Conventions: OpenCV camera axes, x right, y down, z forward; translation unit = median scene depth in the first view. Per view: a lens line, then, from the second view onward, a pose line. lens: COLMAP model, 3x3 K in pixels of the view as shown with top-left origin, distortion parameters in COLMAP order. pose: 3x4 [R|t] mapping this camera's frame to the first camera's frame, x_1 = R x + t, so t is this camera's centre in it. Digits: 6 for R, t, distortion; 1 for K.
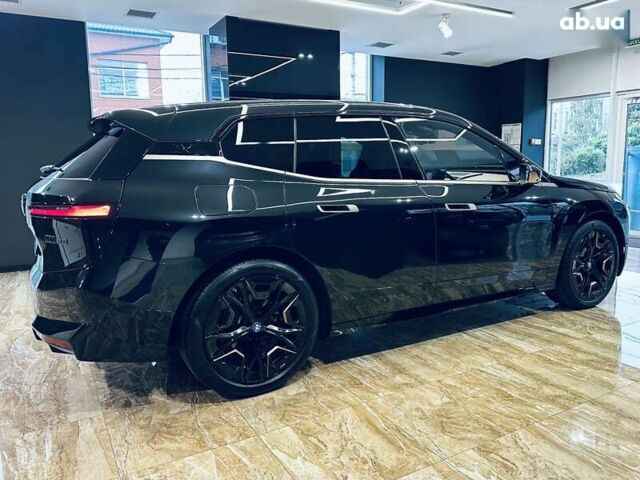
lens RADIAL K [[490.2, 0, 317.9], [0, 490.2, 235.9], [0, 0, 1]] dist [0.081975, -0.116083]
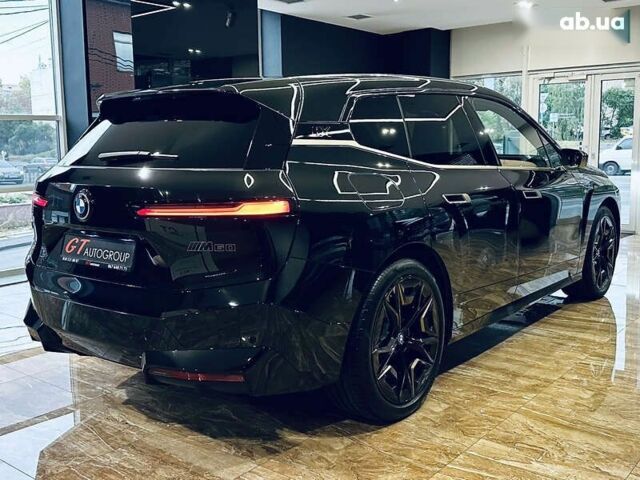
lens RADIAL K [[665.9, 0, 316.3], [0, 665.9, 229.6], [0, 0, 1]] dist [0.165667, -0.356137]
pose [[0.929574, -0.043656, 0.366042, -0.637667], [0.052831, 0.998490, -0.015081, 0.005444], [-0.364831, 0.033357, 0.930476, -0.040824]]
